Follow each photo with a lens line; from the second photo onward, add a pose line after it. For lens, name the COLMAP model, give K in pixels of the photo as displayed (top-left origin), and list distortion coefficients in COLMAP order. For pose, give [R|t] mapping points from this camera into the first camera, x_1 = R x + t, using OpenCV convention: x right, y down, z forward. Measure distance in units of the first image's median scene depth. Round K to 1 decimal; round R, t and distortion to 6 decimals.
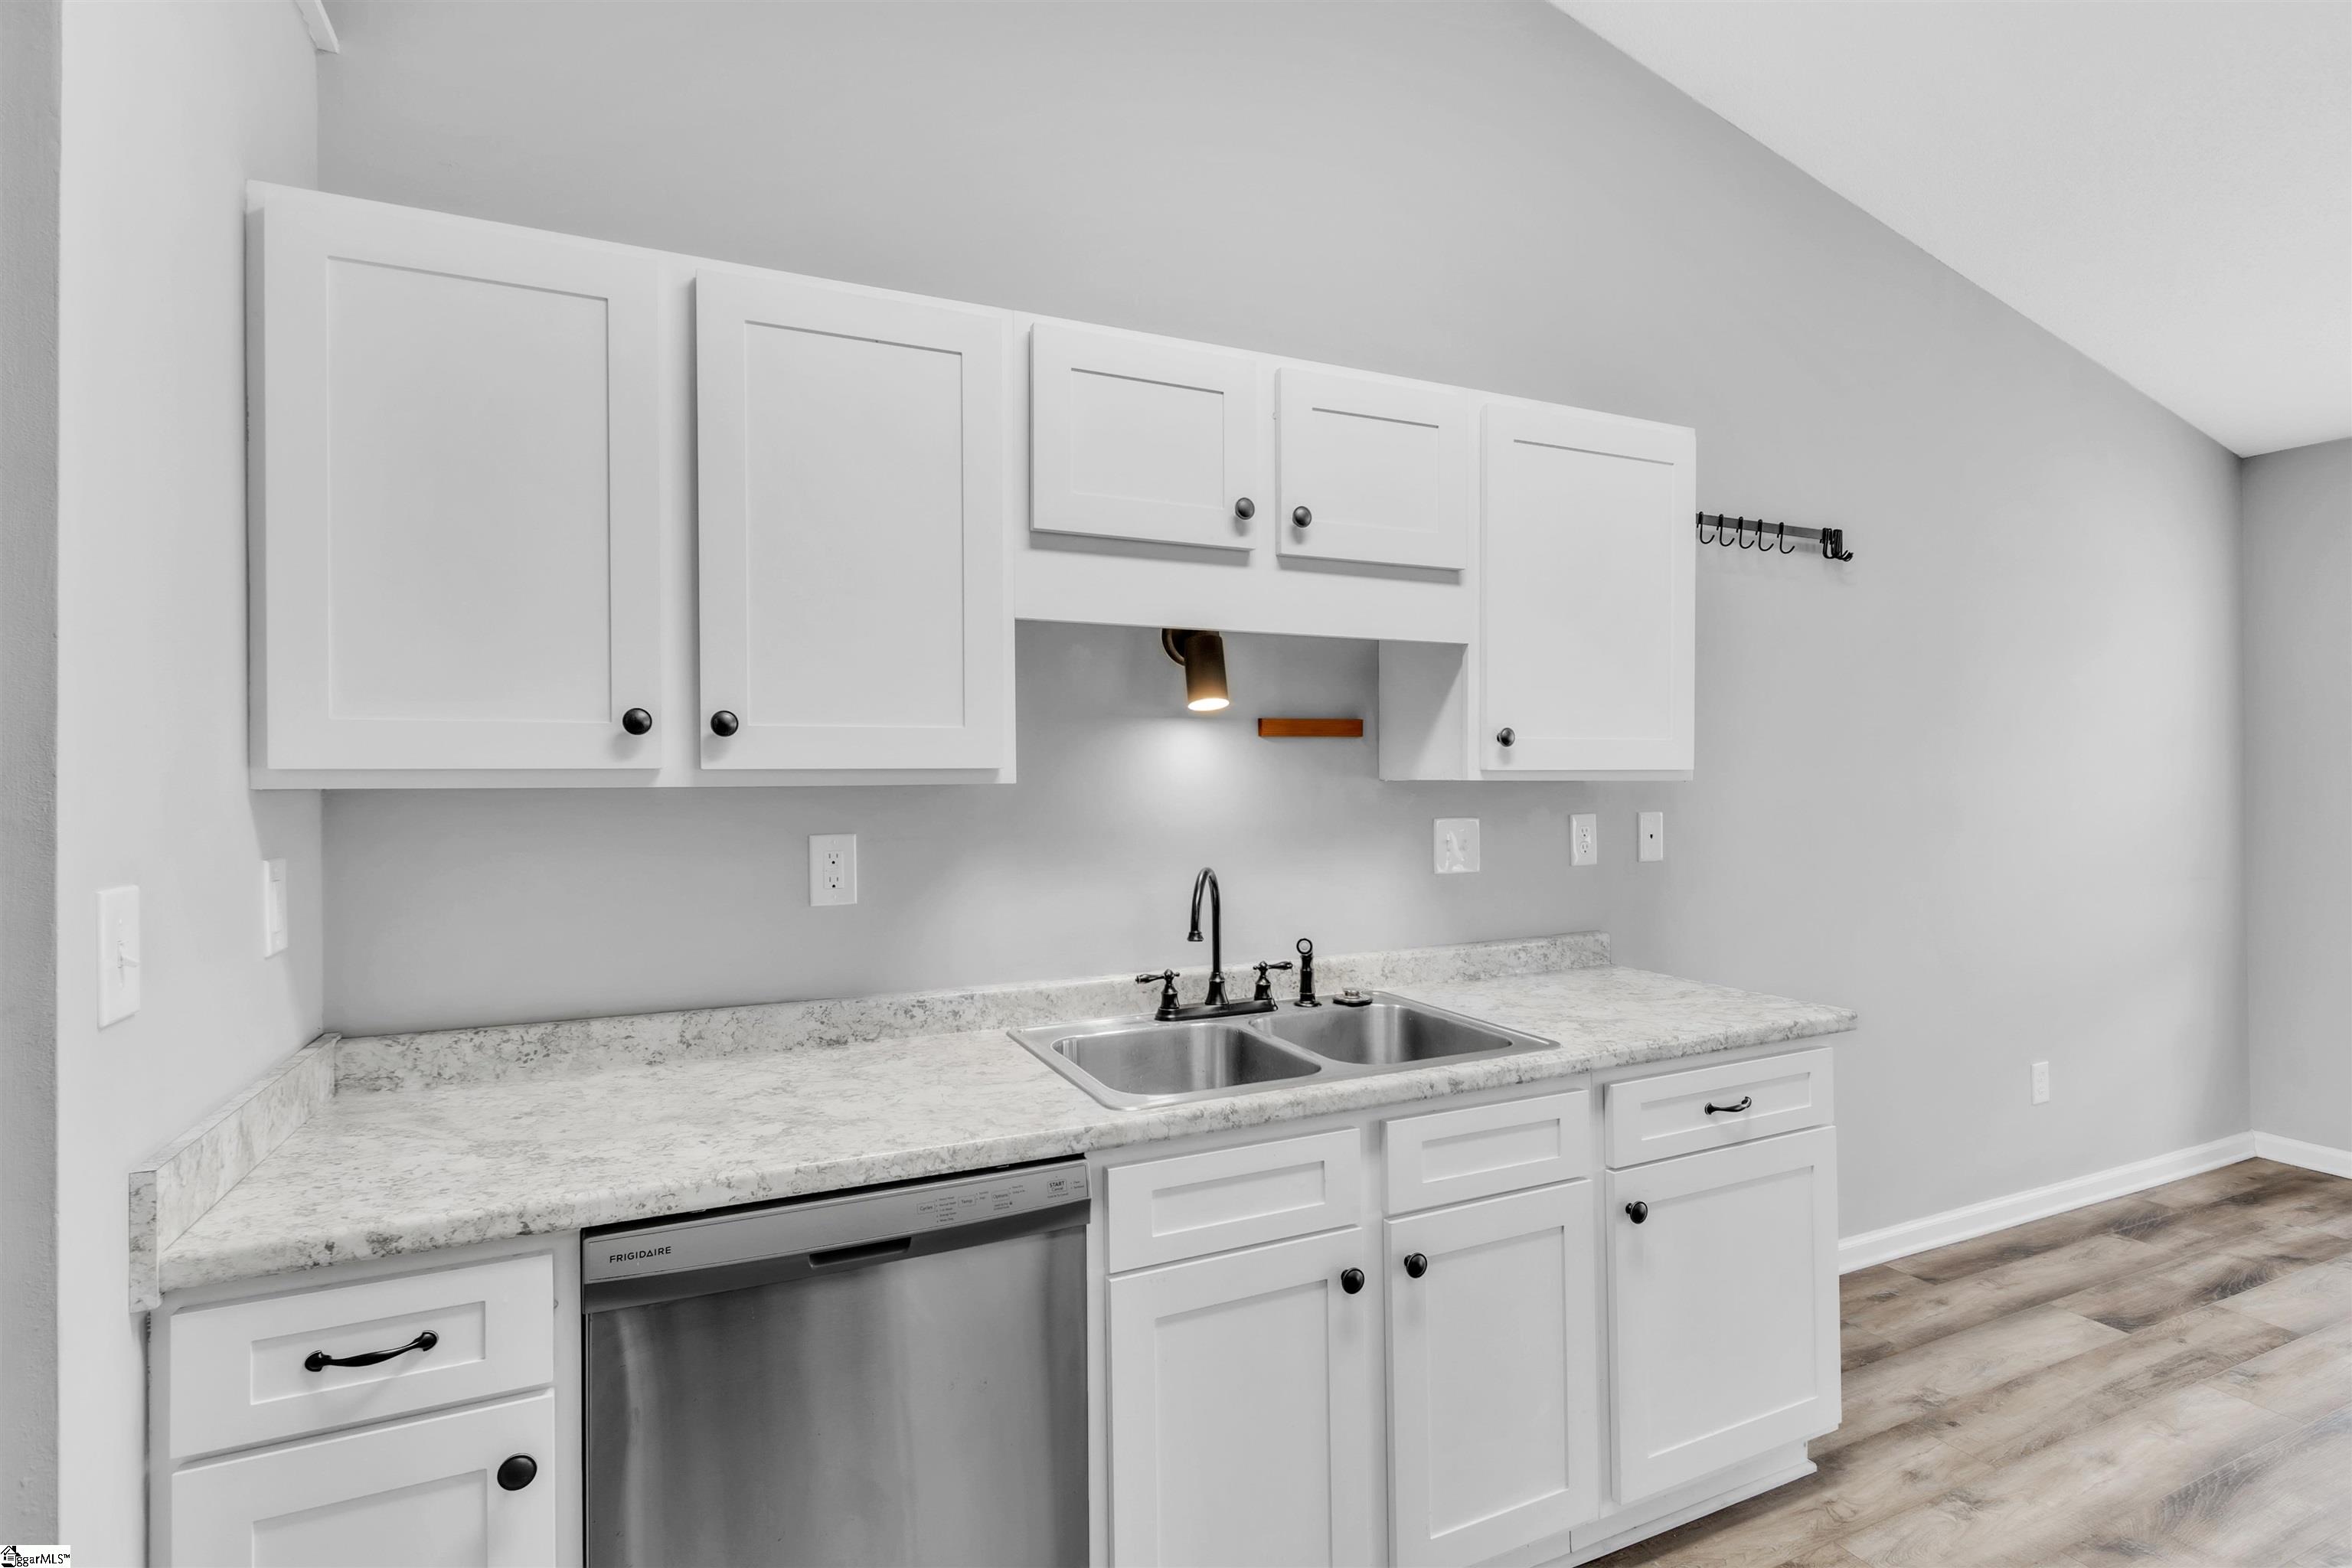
lens RADIAL K [[1160.7, 0, 1176.0], [0, 1160.7, 784.0], [0, 0, 1]] dist [0.000137, -0.000042]
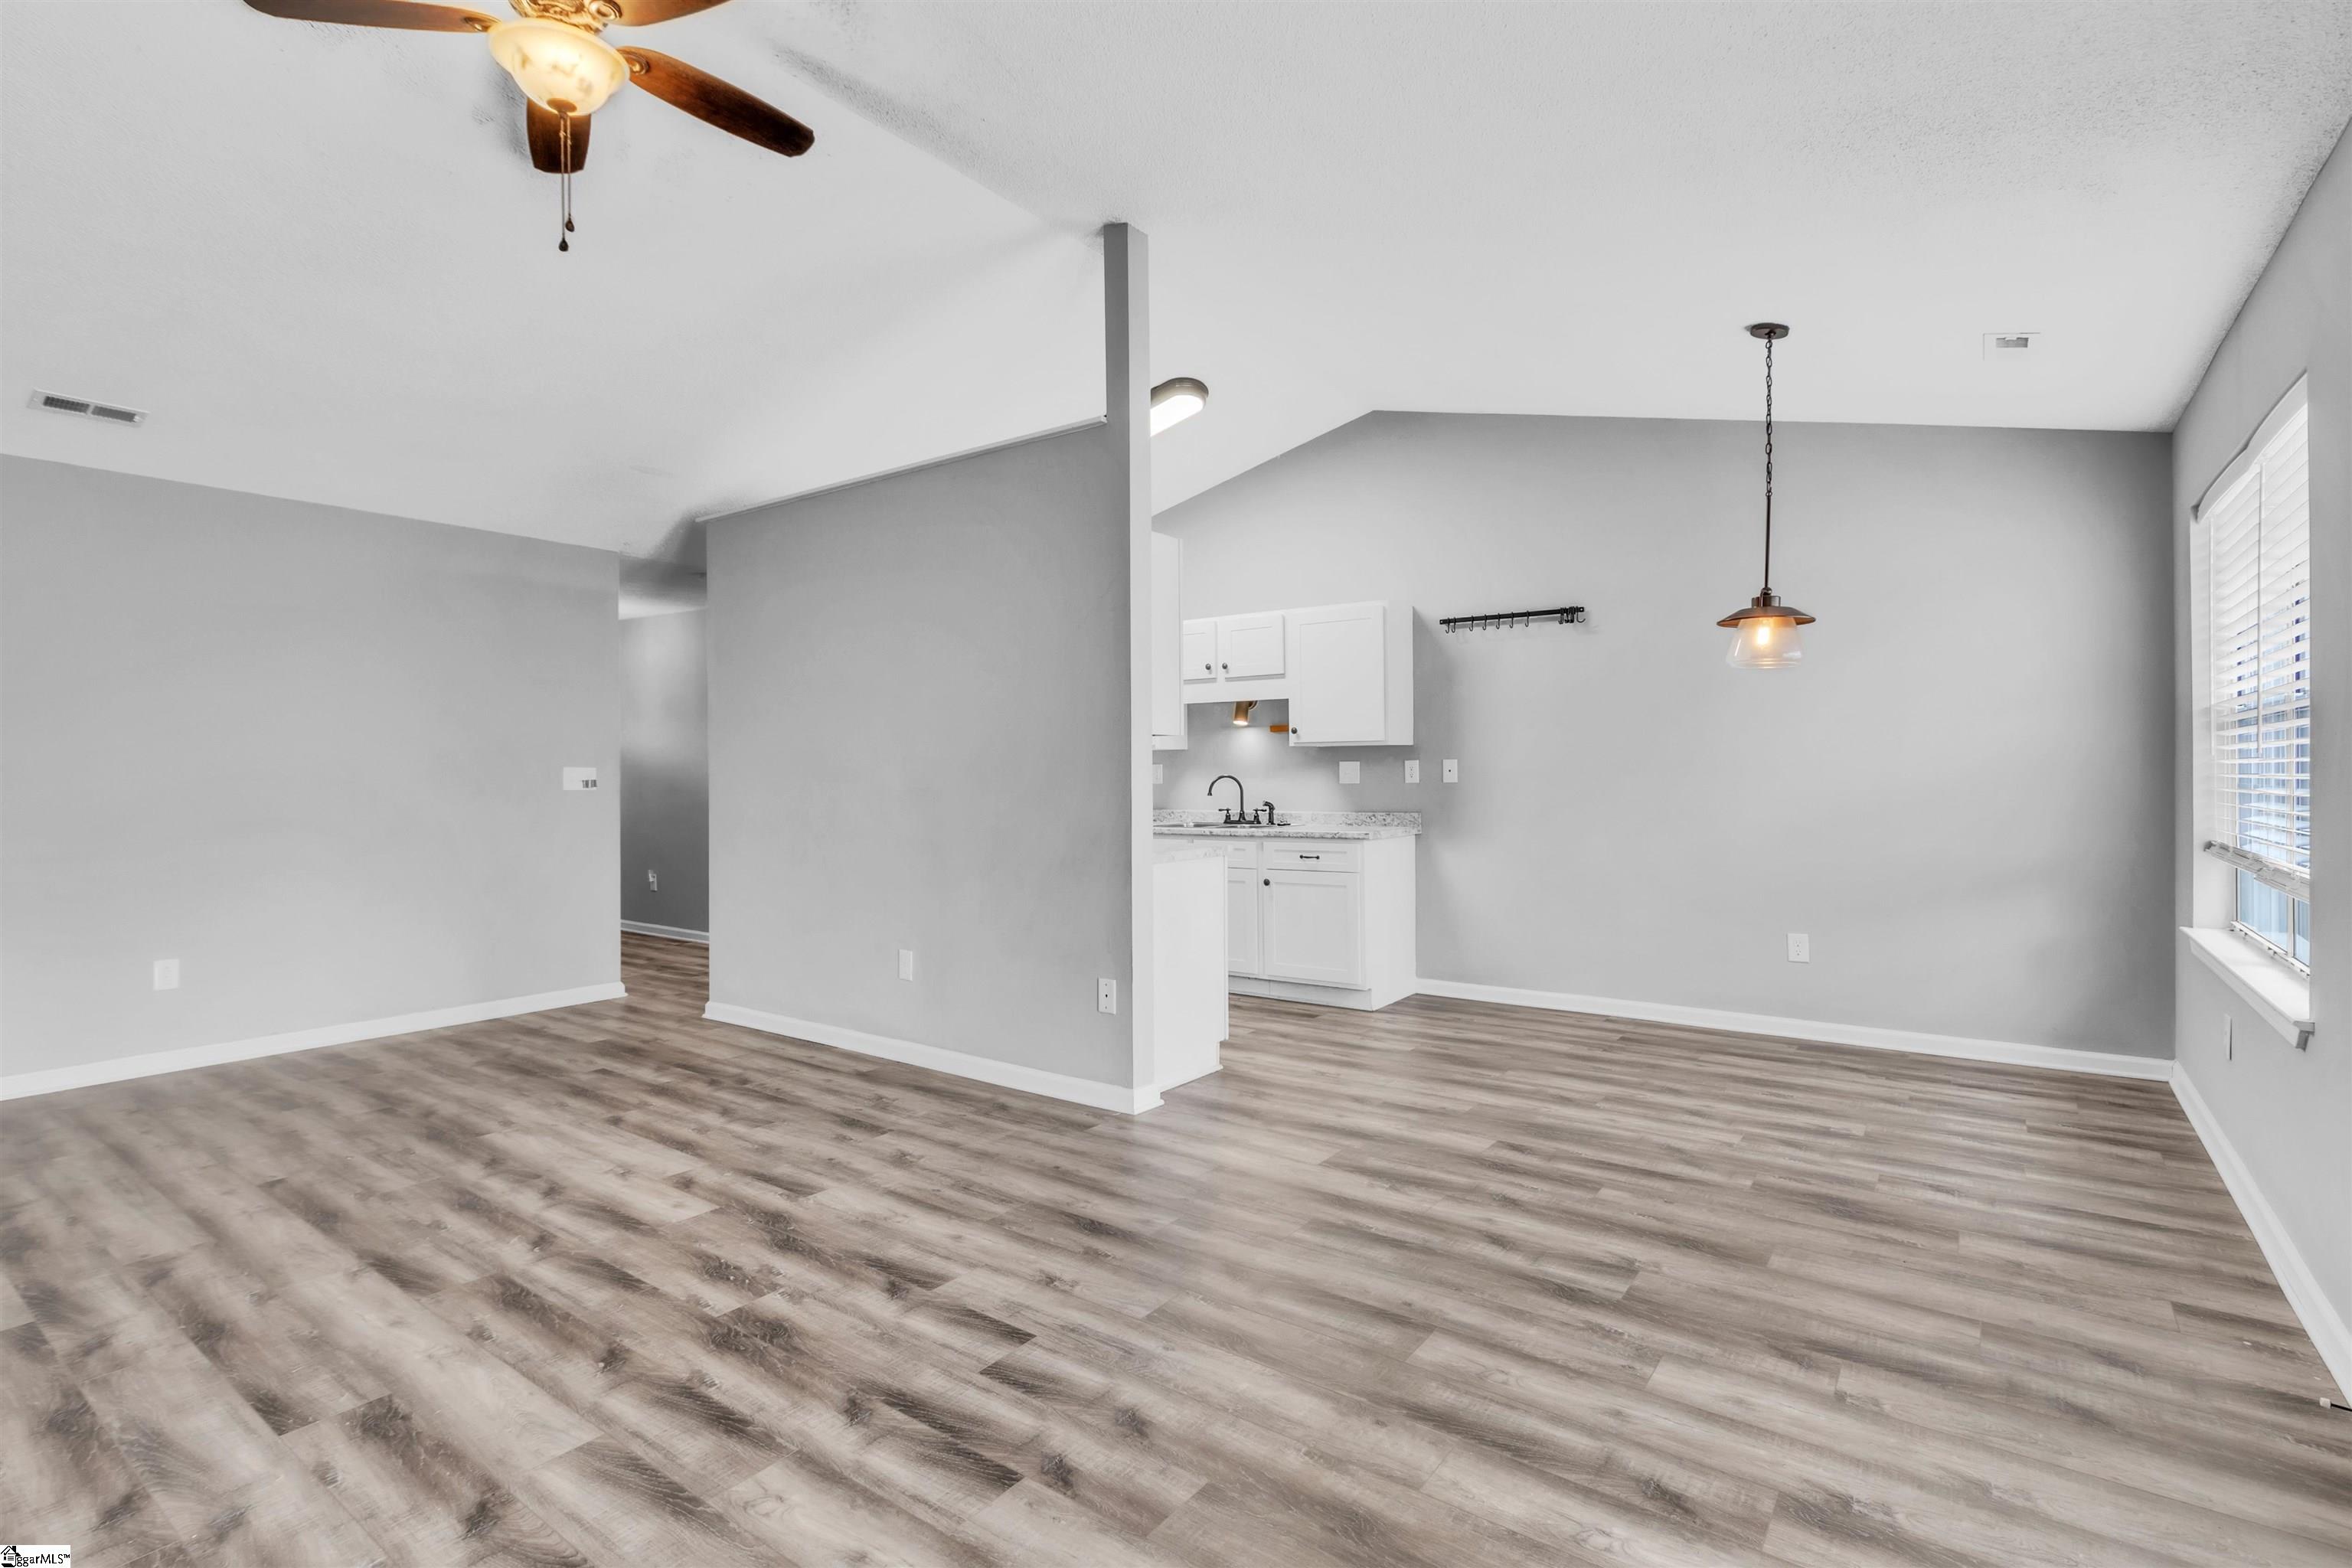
lens RADIAL K [[1160.7, 0, 1176.0], [0, 1160.7, 784.0], [0, 0, 1]] dist [0.000137, -0.000042]
pose [[0.447646, 0.001754, -0.894209, 2.643138], [-0.010577, 0.999939, -0.003333, 0.102727], [0.894148, 0.010950, 0.447637, -0.523155]]
